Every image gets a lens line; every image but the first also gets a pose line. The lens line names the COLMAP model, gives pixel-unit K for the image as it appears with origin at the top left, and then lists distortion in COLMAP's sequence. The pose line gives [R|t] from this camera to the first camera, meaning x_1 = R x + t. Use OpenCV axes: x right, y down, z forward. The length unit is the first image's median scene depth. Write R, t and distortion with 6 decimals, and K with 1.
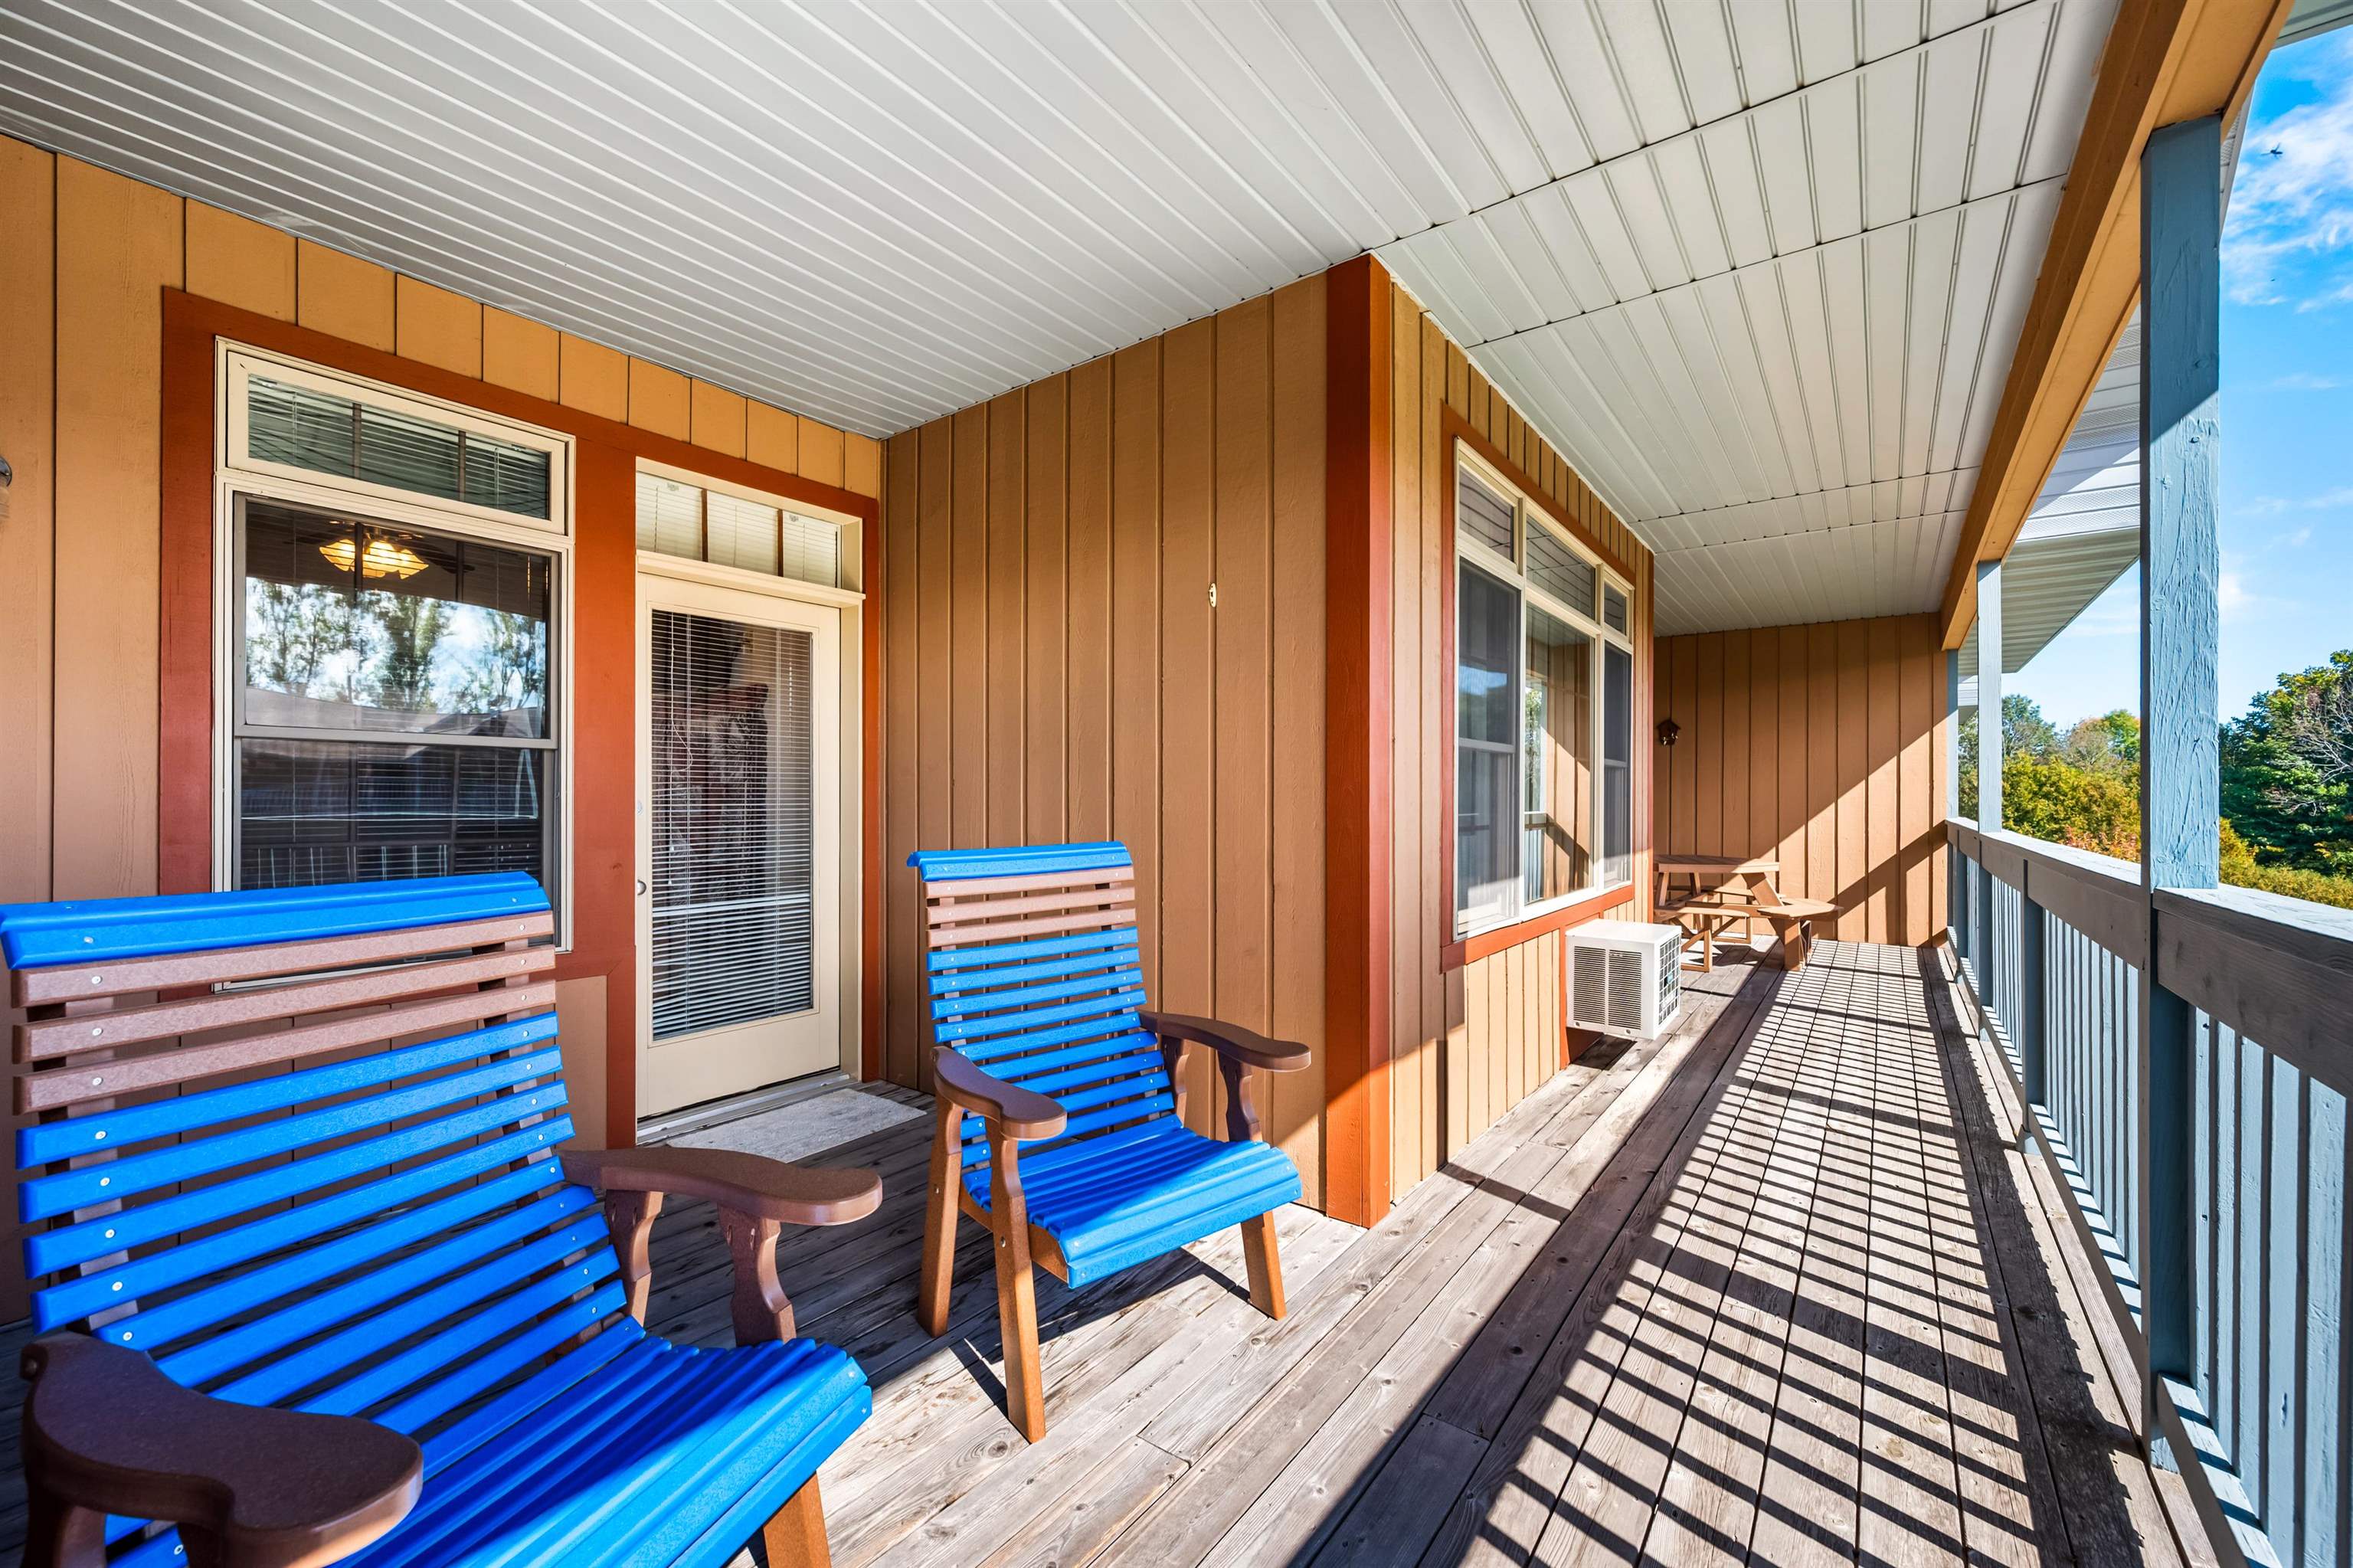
lens RADIAL K [[1018.2, 0, 1167.0], [0, 1018.2, 789.7], [0, 0, 1]] dist [0.000217, -0.000178]
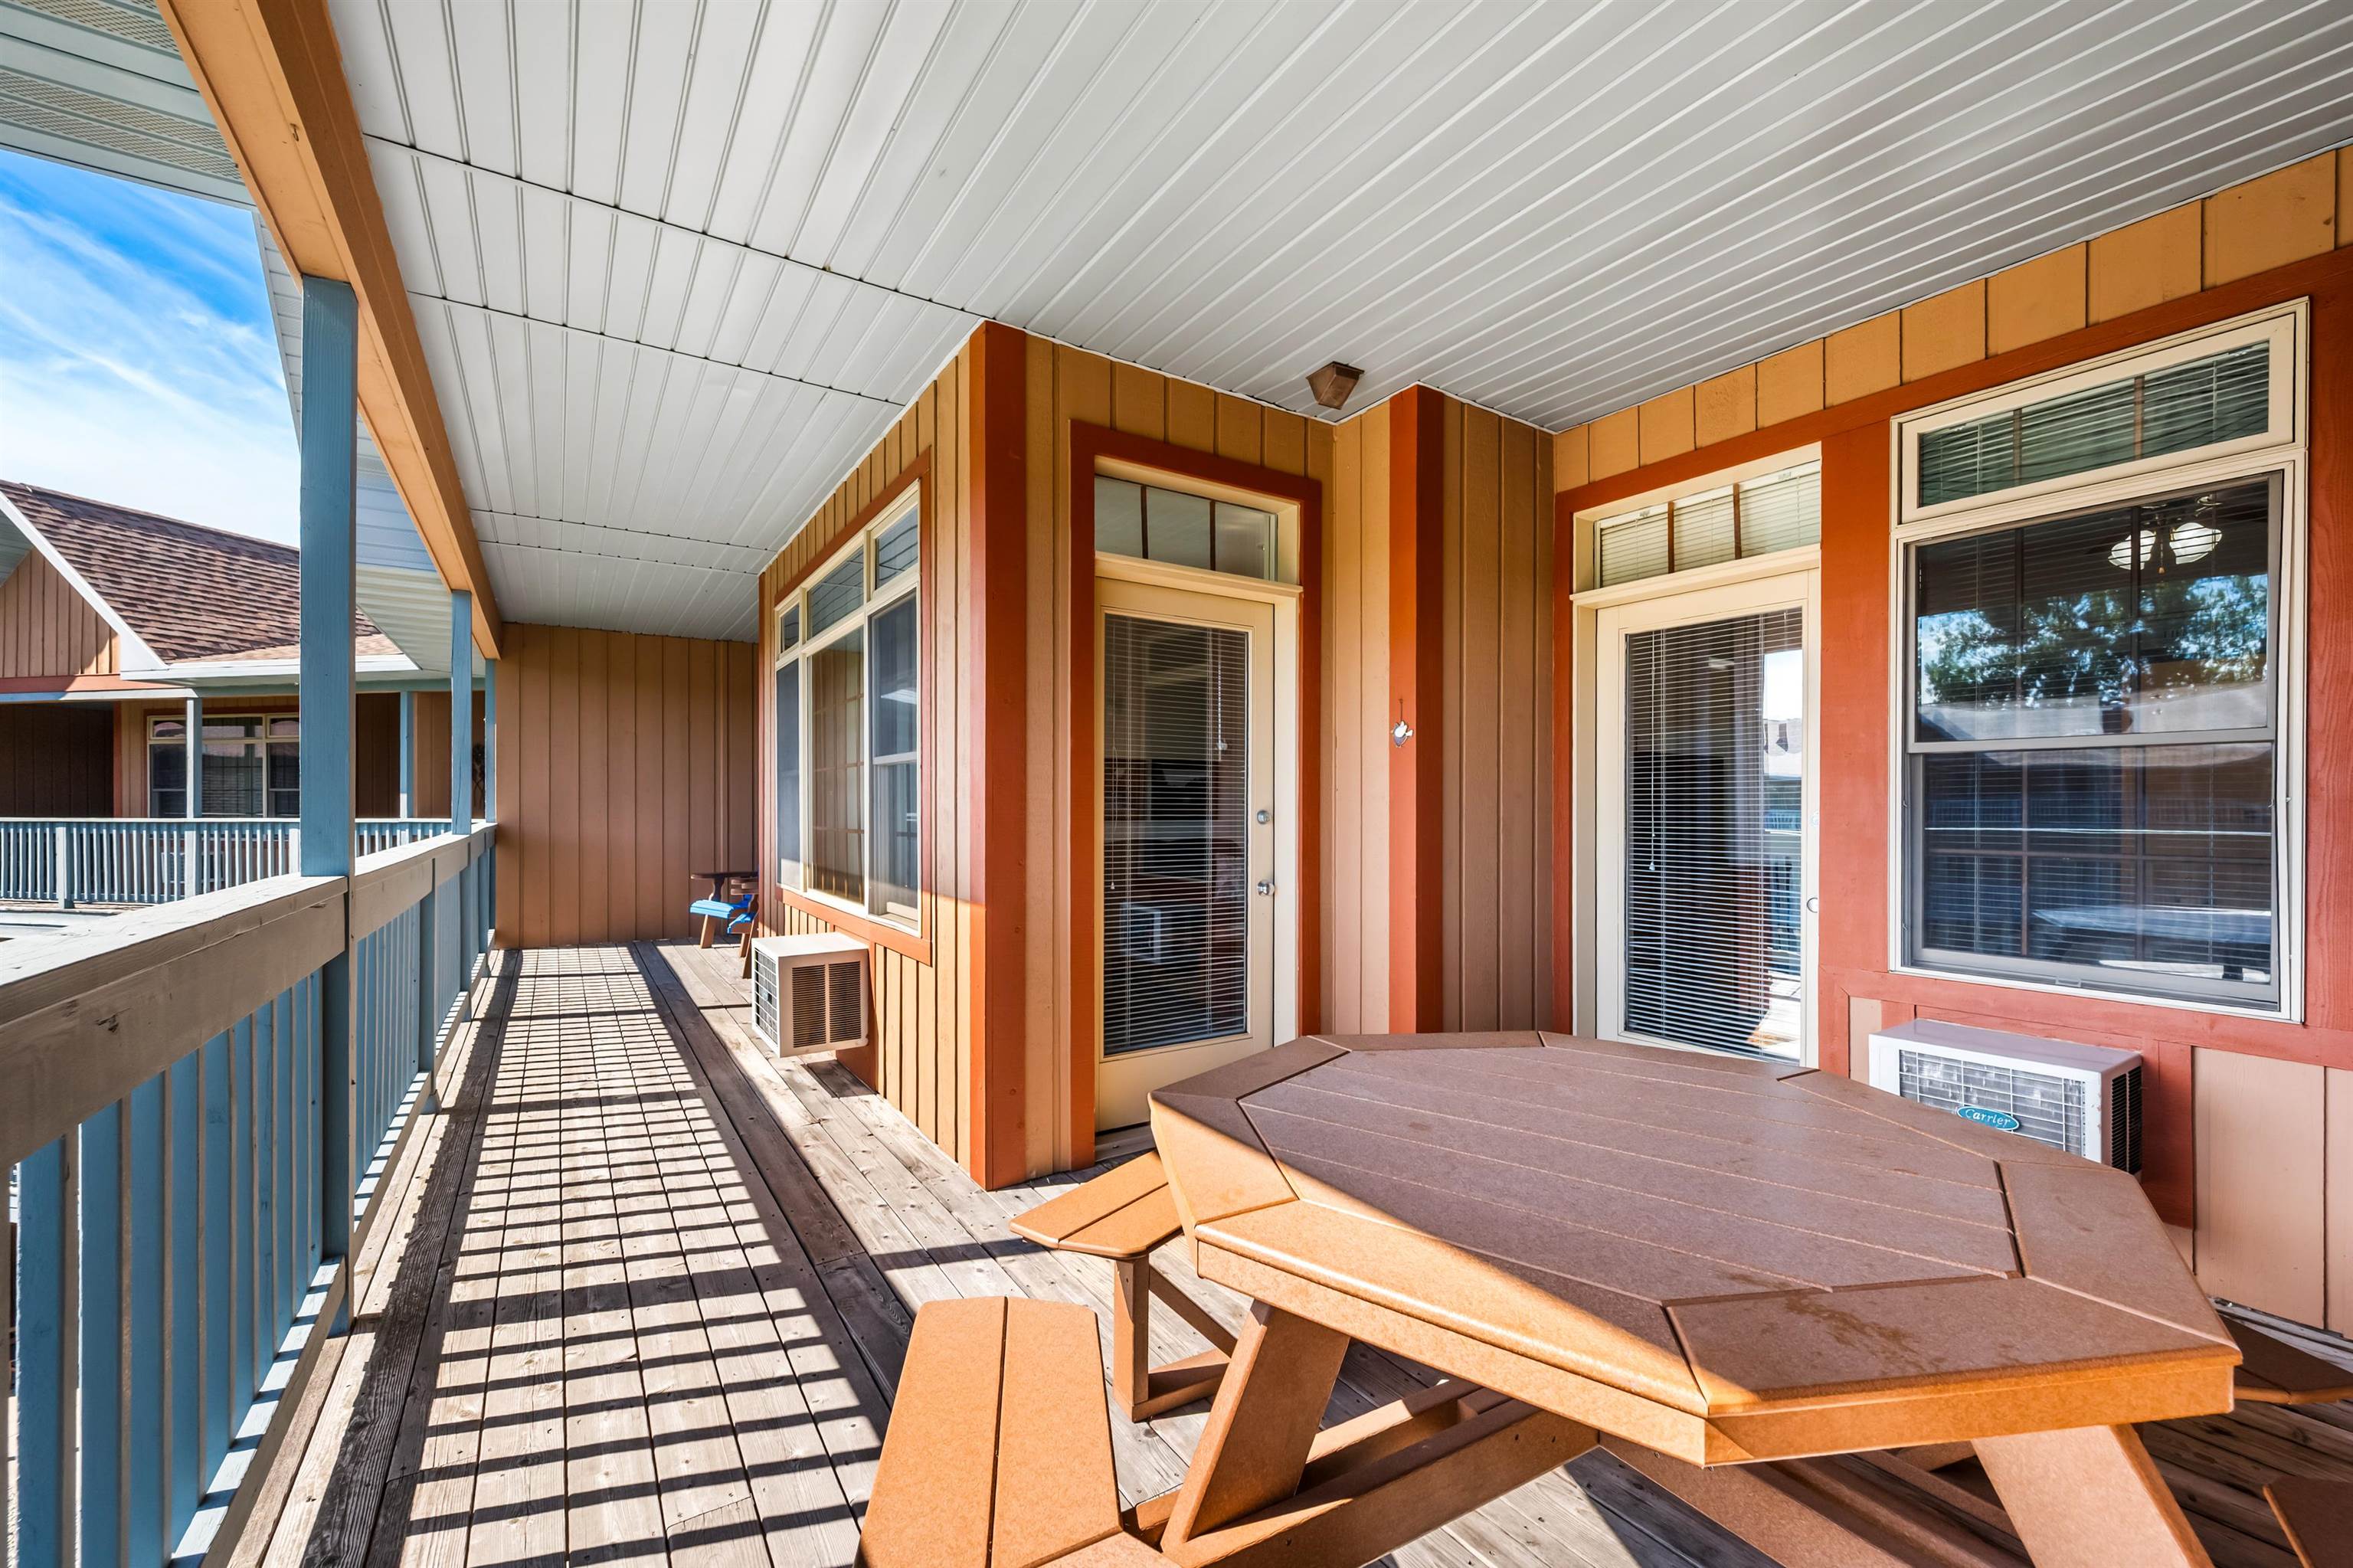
lens RADIAL K [[1018.2, 0, 1167.0], [0, 1018.2, 789.7], [0, 0, 1]] dist [0.000217, -0.000178]
pose [[-0.402232, -0.010963, -0.915472, 1.275885], [0.004213, 0.999896, -0.013825, 0.008720], [0.915528, -0.009418, -0.402143, 1.812102]]
